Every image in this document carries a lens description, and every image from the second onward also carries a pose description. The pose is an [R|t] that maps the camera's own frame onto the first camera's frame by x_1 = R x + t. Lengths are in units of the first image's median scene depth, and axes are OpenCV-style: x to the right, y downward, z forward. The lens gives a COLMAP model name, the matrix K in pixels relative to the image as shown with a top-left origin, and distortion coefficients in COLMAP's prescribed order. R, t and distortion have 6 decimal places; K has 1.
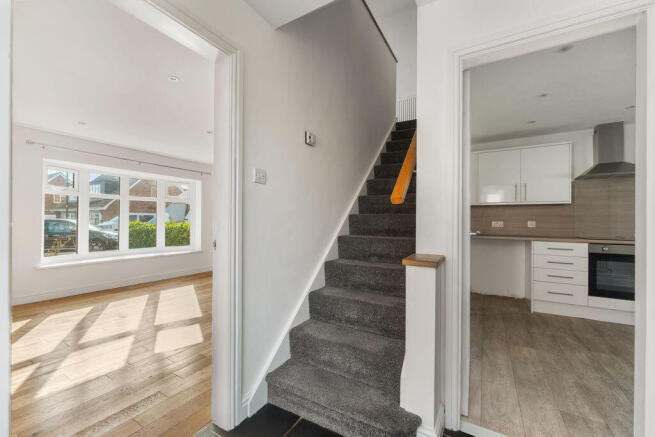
lens RADIAL K [[264.5, 0, 327.0], [0, 264.5, 219.2], [0, 0, 1]] dist [-0.000028, 0.000360]
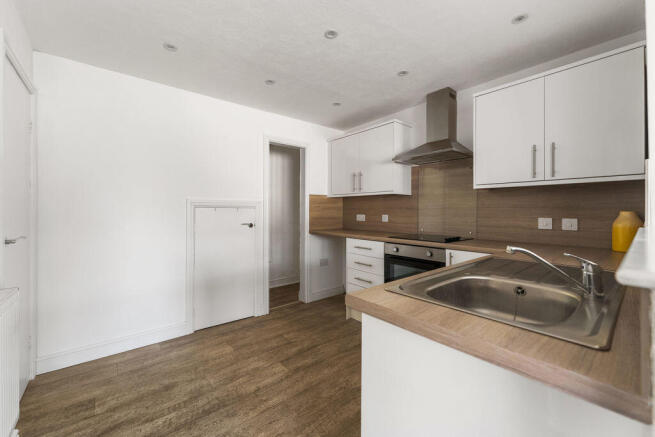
lens RADIAL K [[264.5, 0, 320.3], [0, 264.5, 209.5], [0, 0, 1]] dist [-0.000028, 0.000360]
pose [[0.940998, -0.014958, -0.338082, 0.994258], [0.014418, 0.999888, -0.004109, -0.009952], [0.338105, -0.001008, 0.941108, 0.140613]]
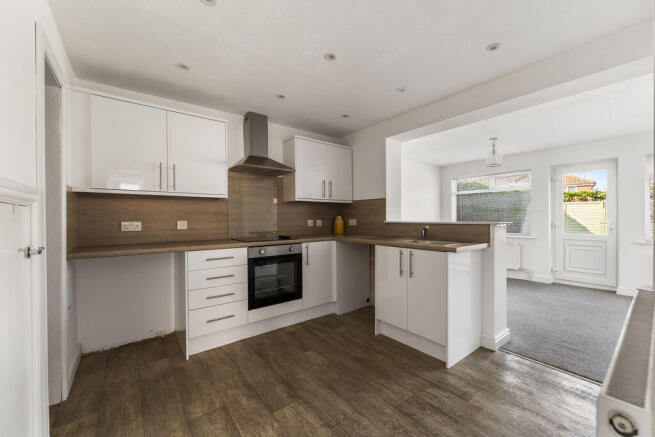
lens RADIAL K [[264.5, 0, 332.2], [0, 264.5, 218.8], [0, 0, 1]] dist [-0.000028, 0.000360]
pose [[0.357800, -0.018890, 0.933607, 0.293163], [0.004916, 0.999820, 0.018346, -0.009885], [-0.933785, -0.001975, 0.357828, 0.425003]]
